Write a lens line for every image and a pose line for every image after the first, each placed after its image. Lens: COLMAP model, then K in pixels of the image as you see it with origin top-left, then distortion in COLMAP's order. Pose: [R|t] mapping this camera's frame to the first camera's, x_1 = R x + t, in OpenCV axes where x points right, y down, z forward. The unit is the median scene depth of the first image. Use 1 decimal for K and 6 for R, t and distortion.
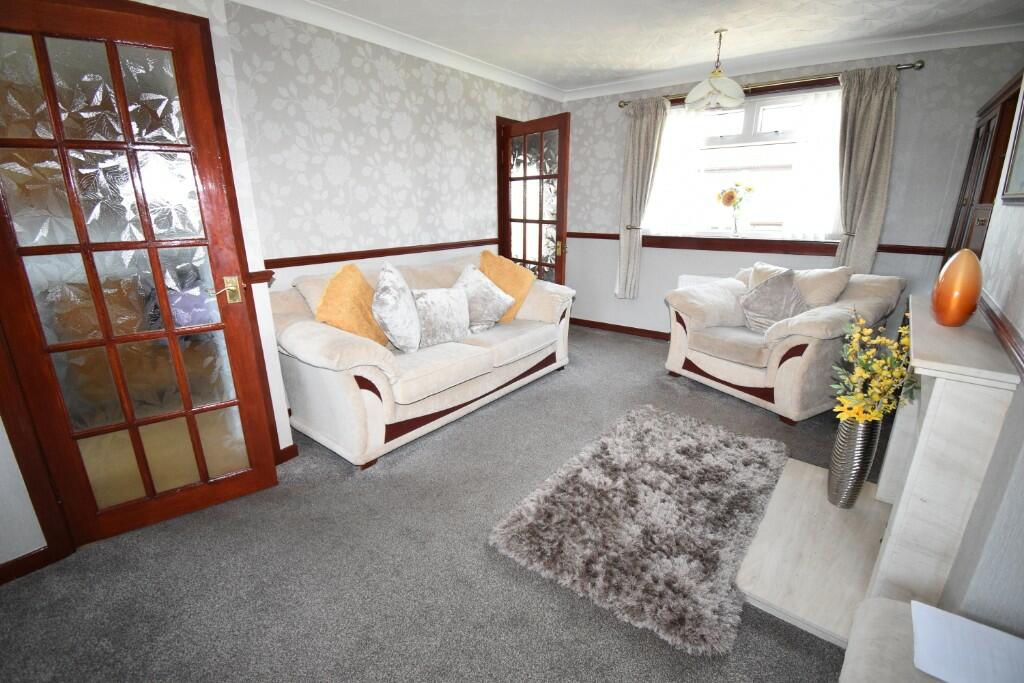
lens RADIAL K [[449.2, 0, 512.0], [0, 449.2, 341.5], [0, 0, 1]] dist [0.001191, -0.000203]
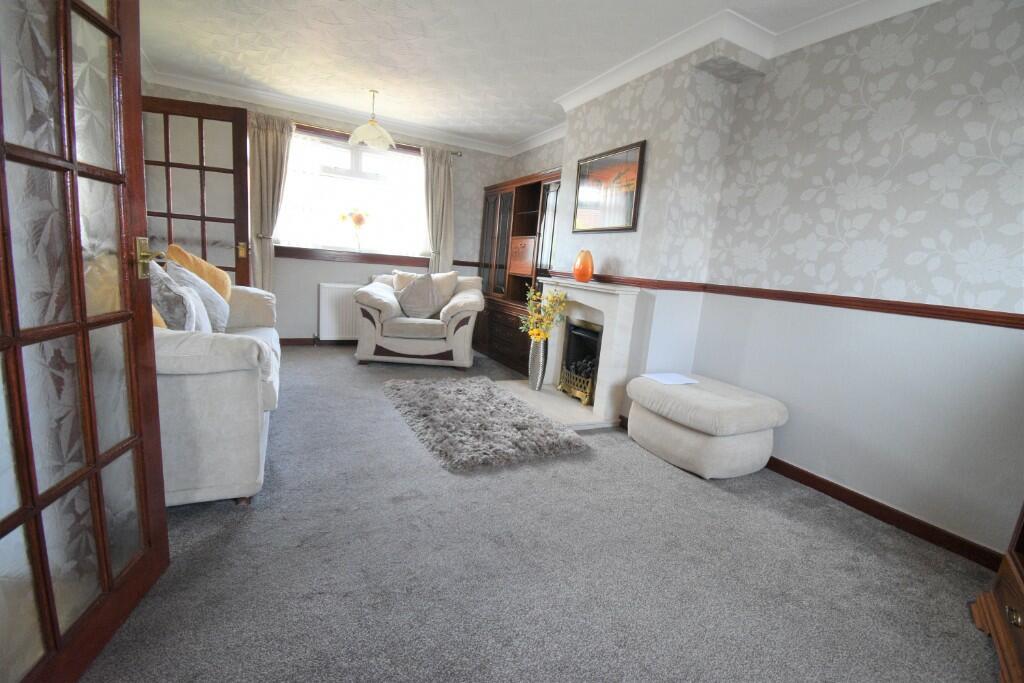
lens RADIAL K [[449.2, 0, 512.0], [0, 449.2, 341.5], [0, 0, 1]] dist [0.001191, -0.000203]
pose [[0.415858, -0.117230, 0.901842, -0.577077], [0.180312, 0.982599, 0.044582, 0.038864], [-0.891375, 0.144073, 0.429760, 0.153084]]
